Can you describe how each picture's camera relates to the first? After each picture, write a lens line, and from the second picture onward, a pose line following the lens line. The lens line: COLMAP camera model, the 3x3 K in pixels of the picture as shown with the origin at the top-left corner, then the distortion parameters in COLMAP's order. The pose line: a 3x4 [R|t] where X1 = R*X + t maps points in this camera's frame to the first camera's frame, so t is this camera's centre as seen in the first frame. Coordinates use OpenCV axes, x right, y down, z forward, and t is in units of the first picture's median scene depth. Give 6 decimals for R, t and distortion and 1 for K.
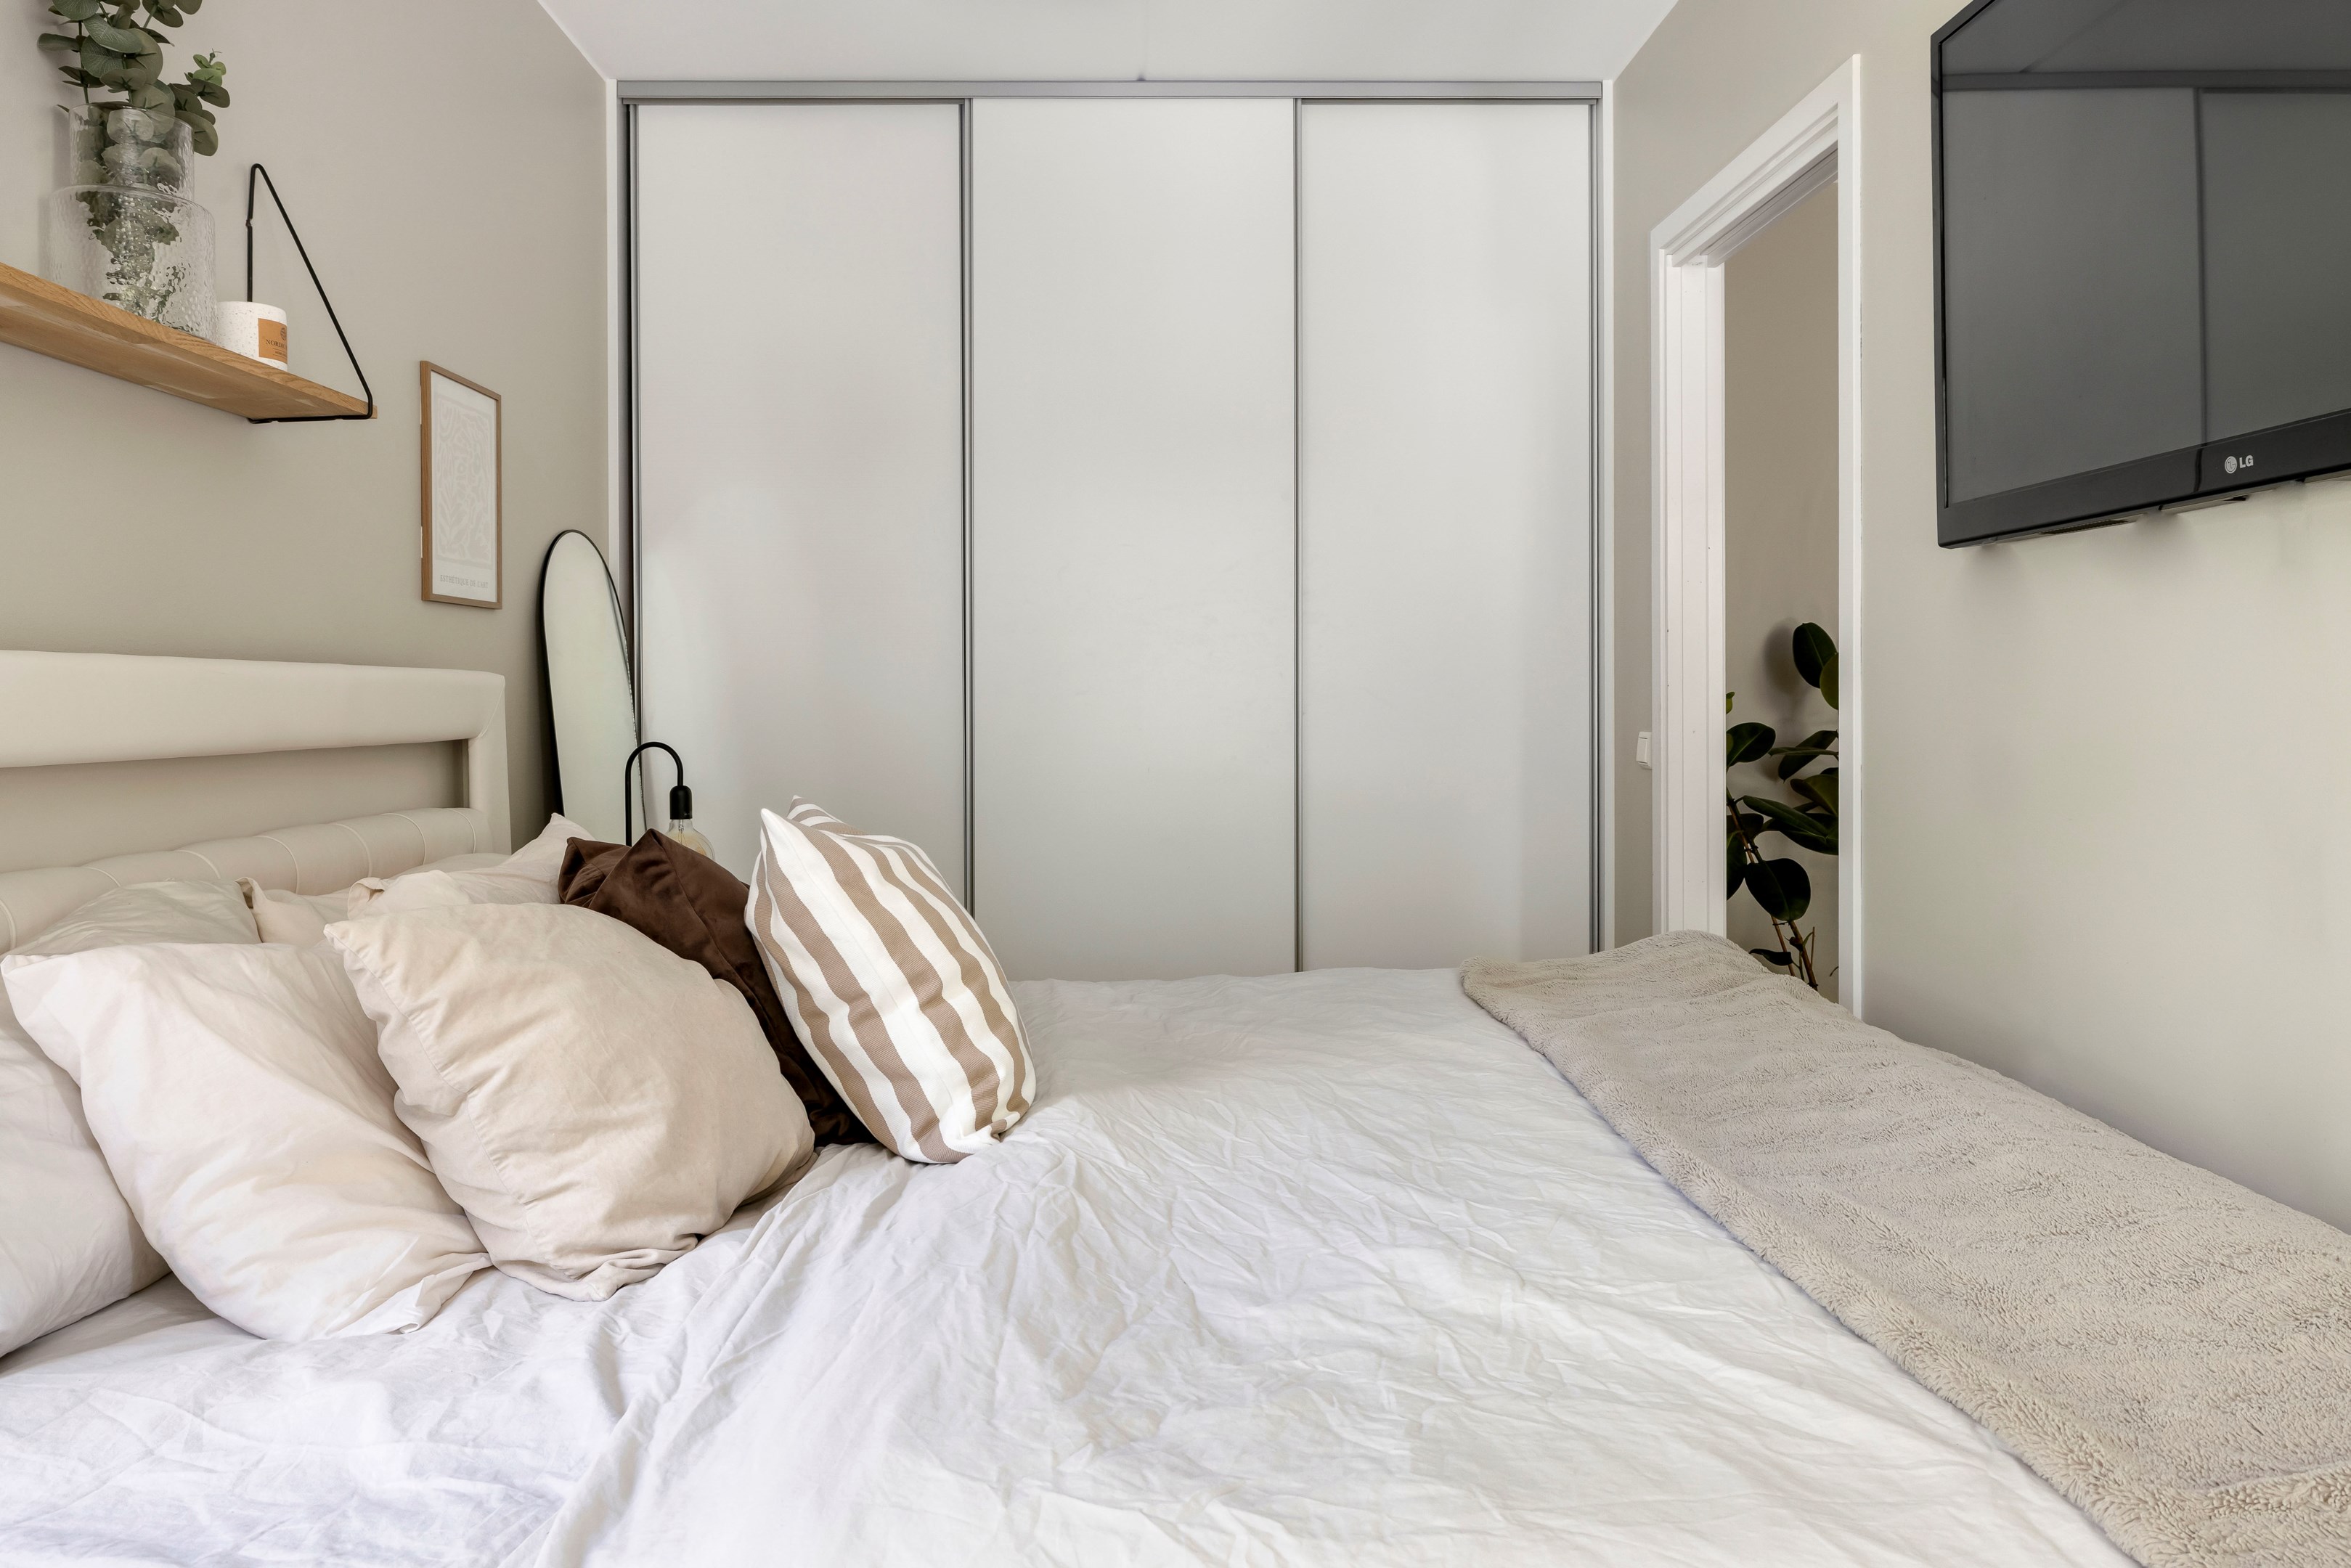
lens RADIAL K [[1543.2, 0, 1170.8], [0, 1543.2, 699.6], [0, 0, 1]] dist [-0.002509, -0.000899]
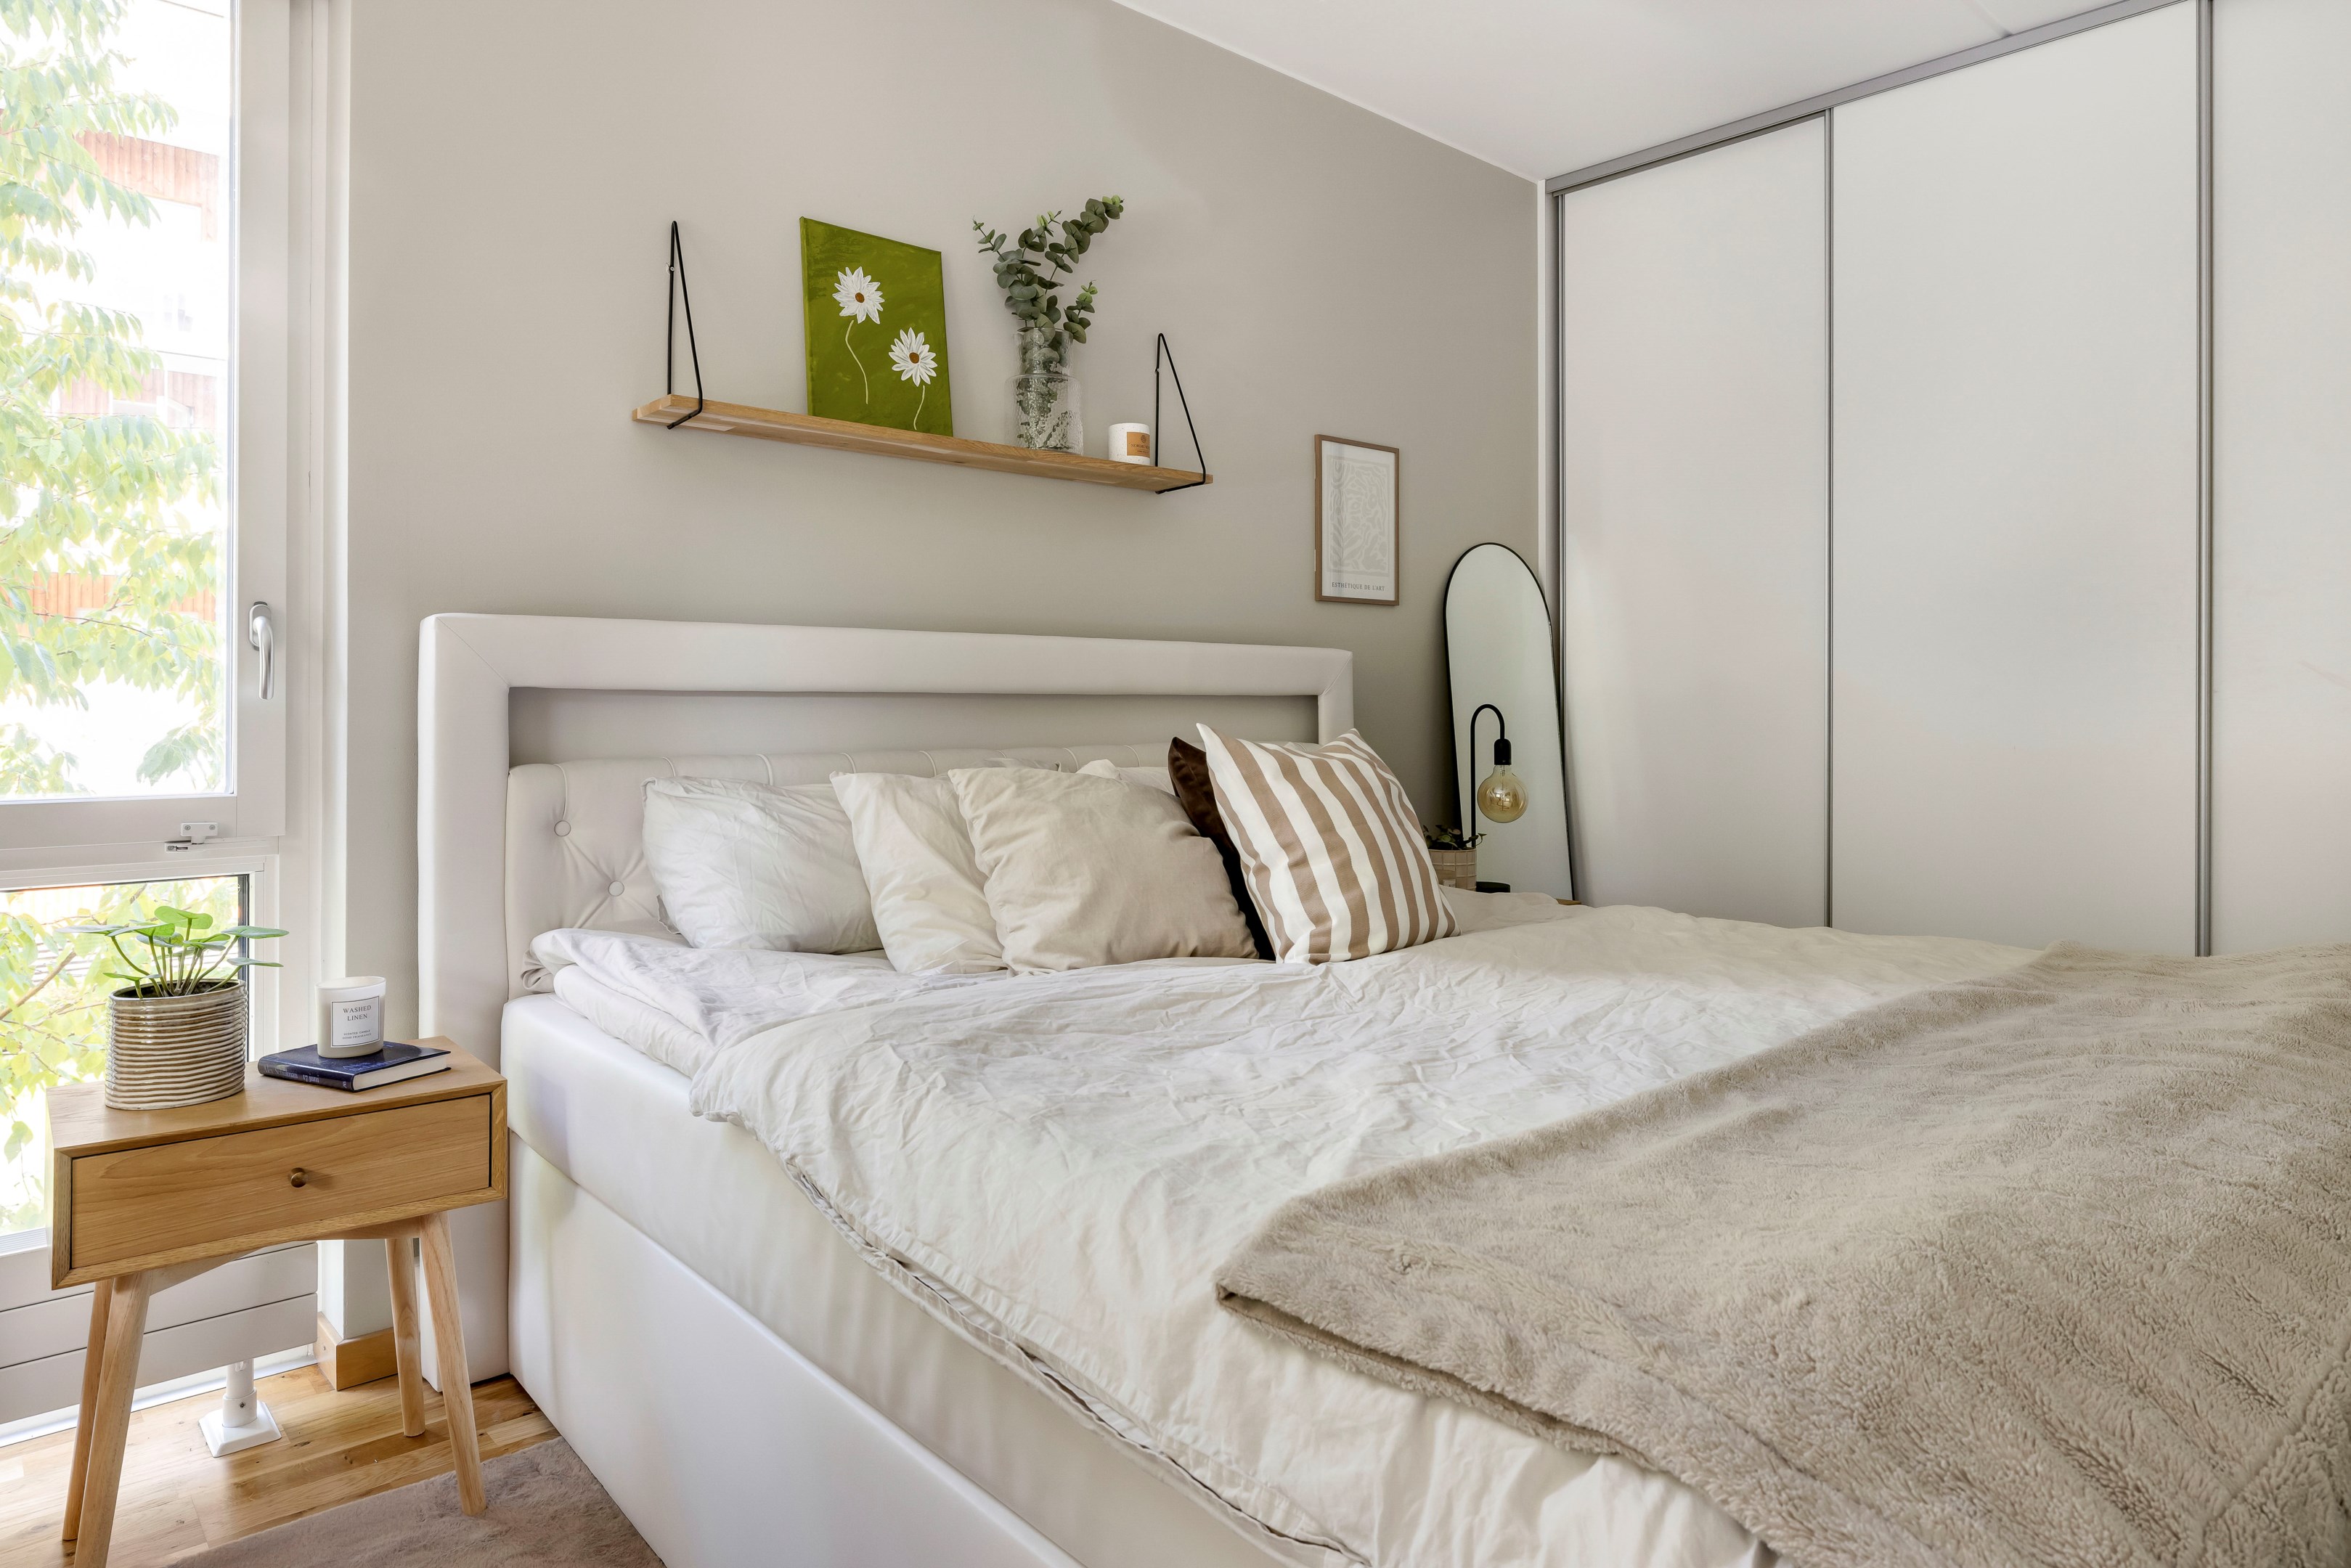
lens RADIAL K [[1415.8, 0, 1183.6], [0, 1415.8, 700.5], [0, 0, 1]] dist [-0.008713, 0.005406]
pose [[0.650555, 0.012493, -0.759356, 0.708855], [-0.011050, 0.999915, 0.006984, 0.034593], [0.759379, 0.003848, 0.650638, 0.068858]]
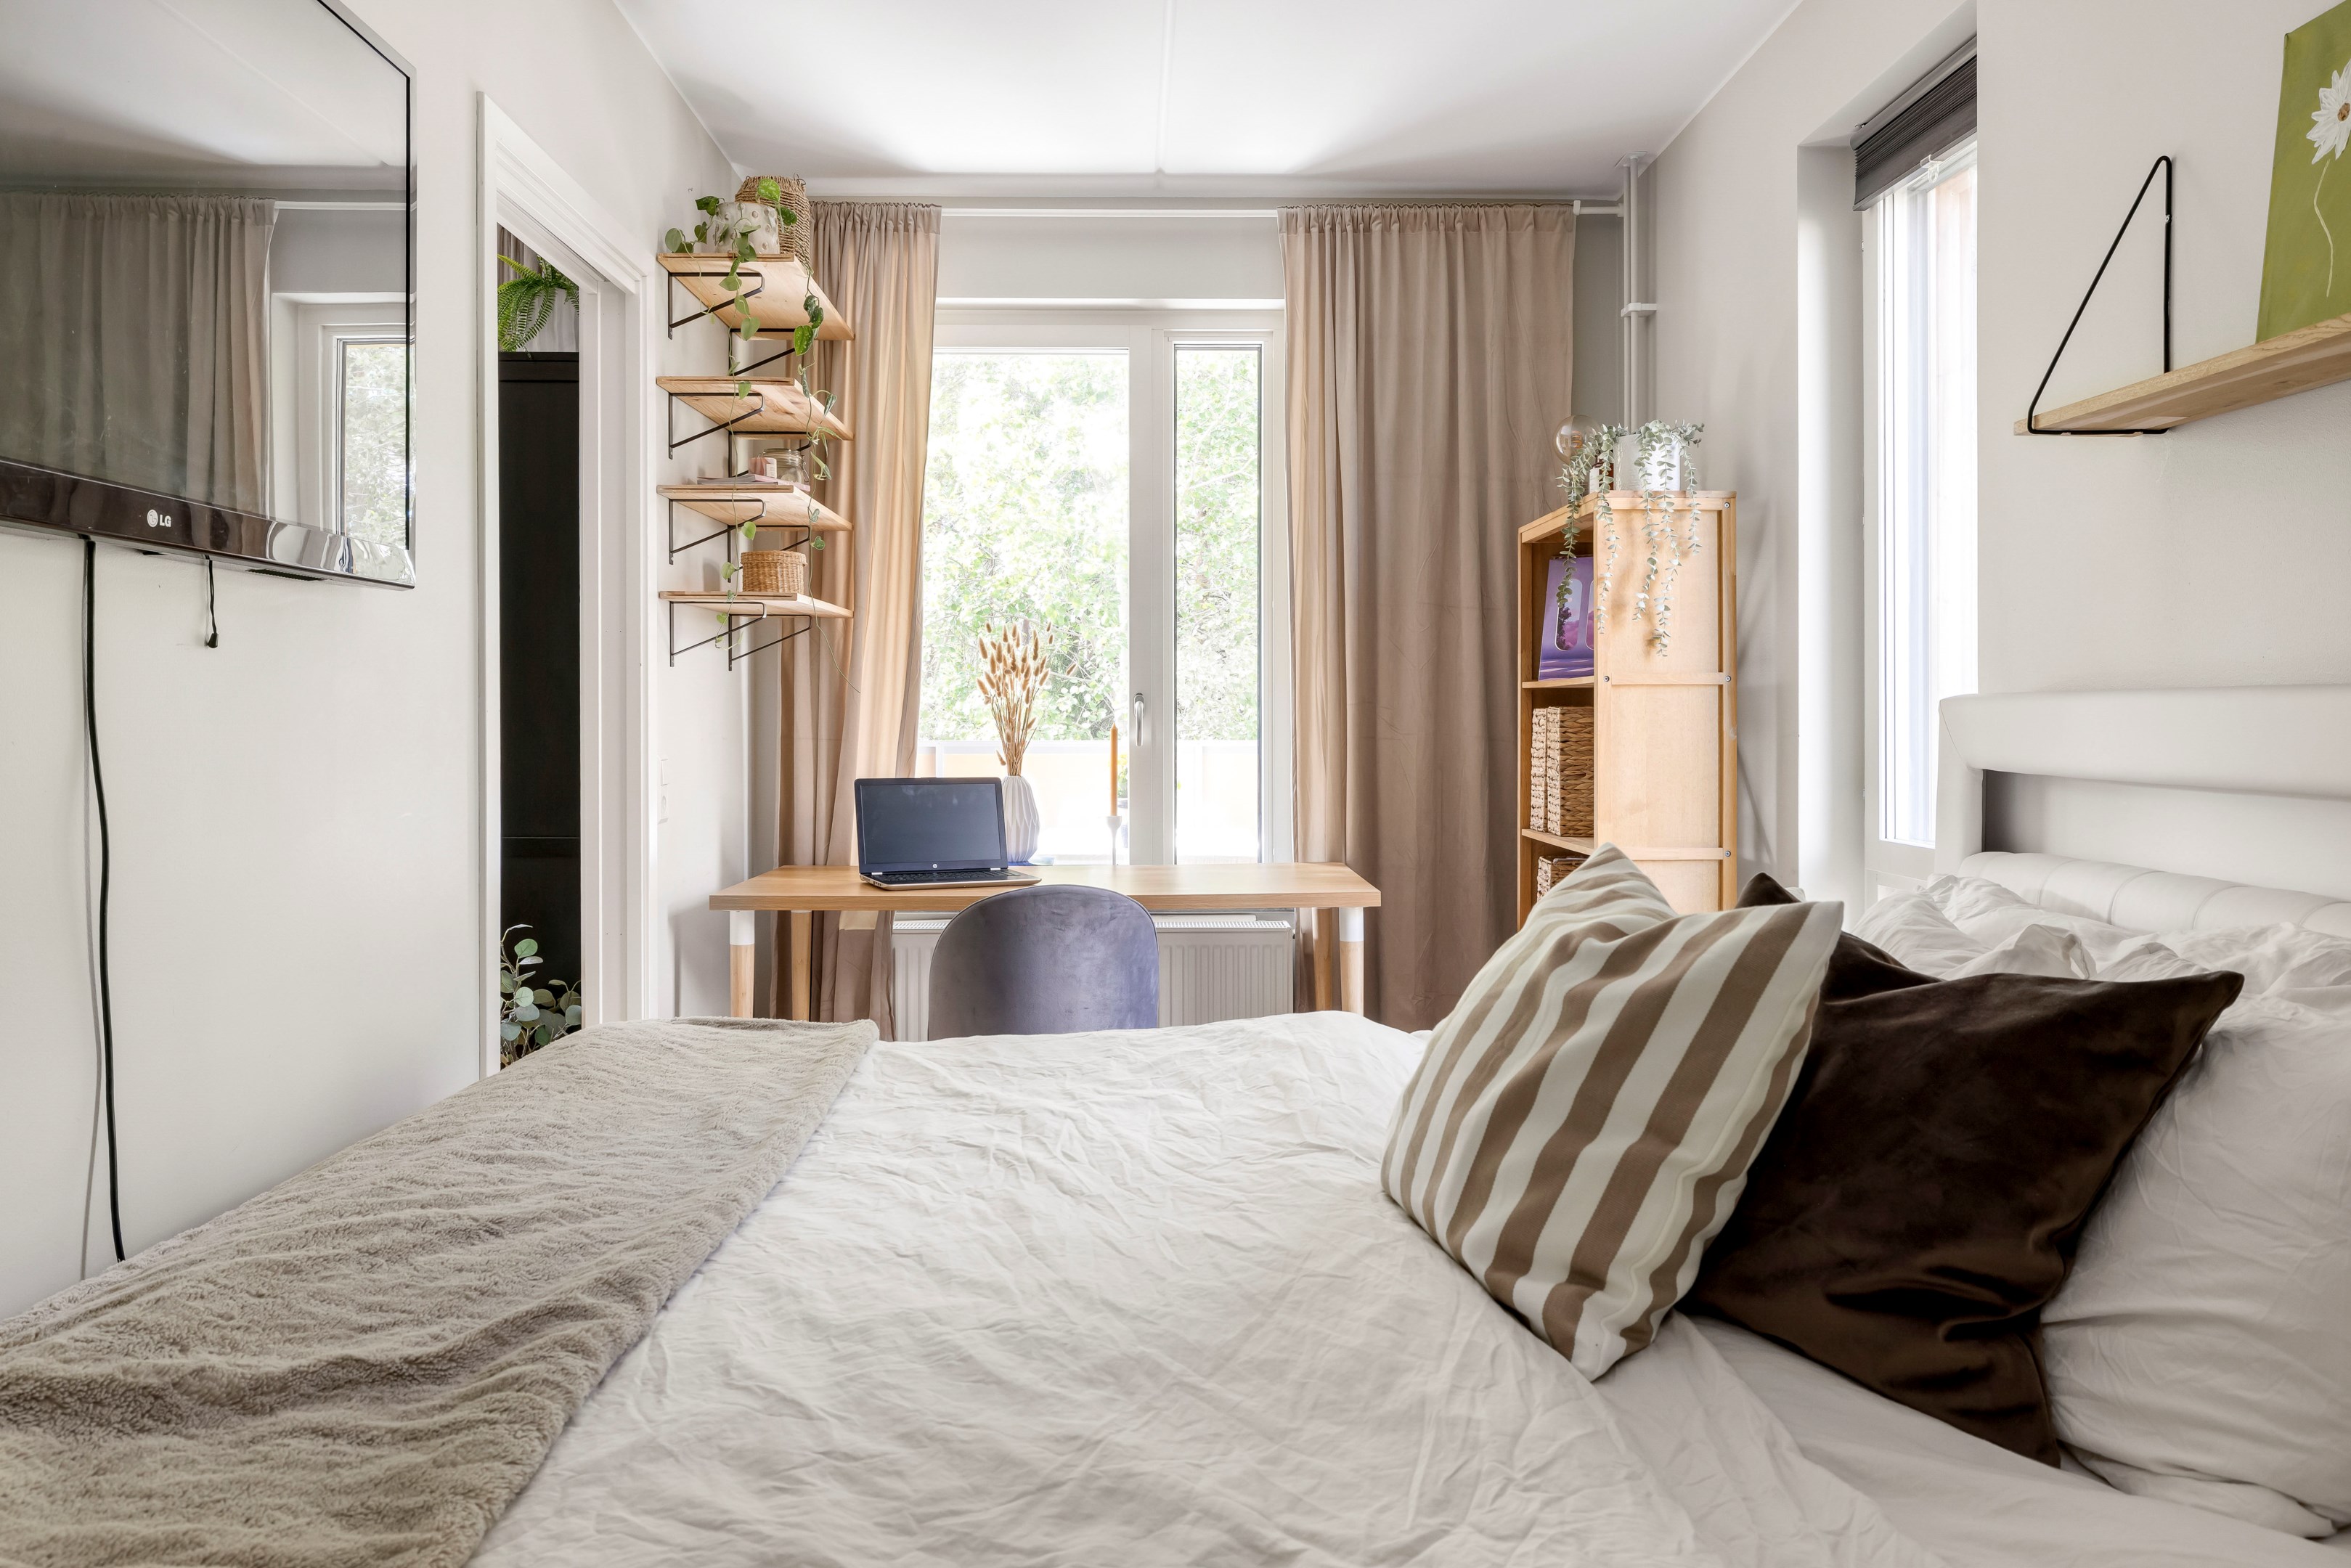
lens RADIAL K [[1656.4, 0, 1173.0], [0, 1656.4, 716.9], [0, 0, 1]] dist [-0.000842, -0.000635]
pose [[-0.999960, 0.007973, 0.004161, 0.024381], [0.007975, 0.999968, 0.000552, -0.014366], [-0.004157, 0.000585, -0.999991, 1.907907]]
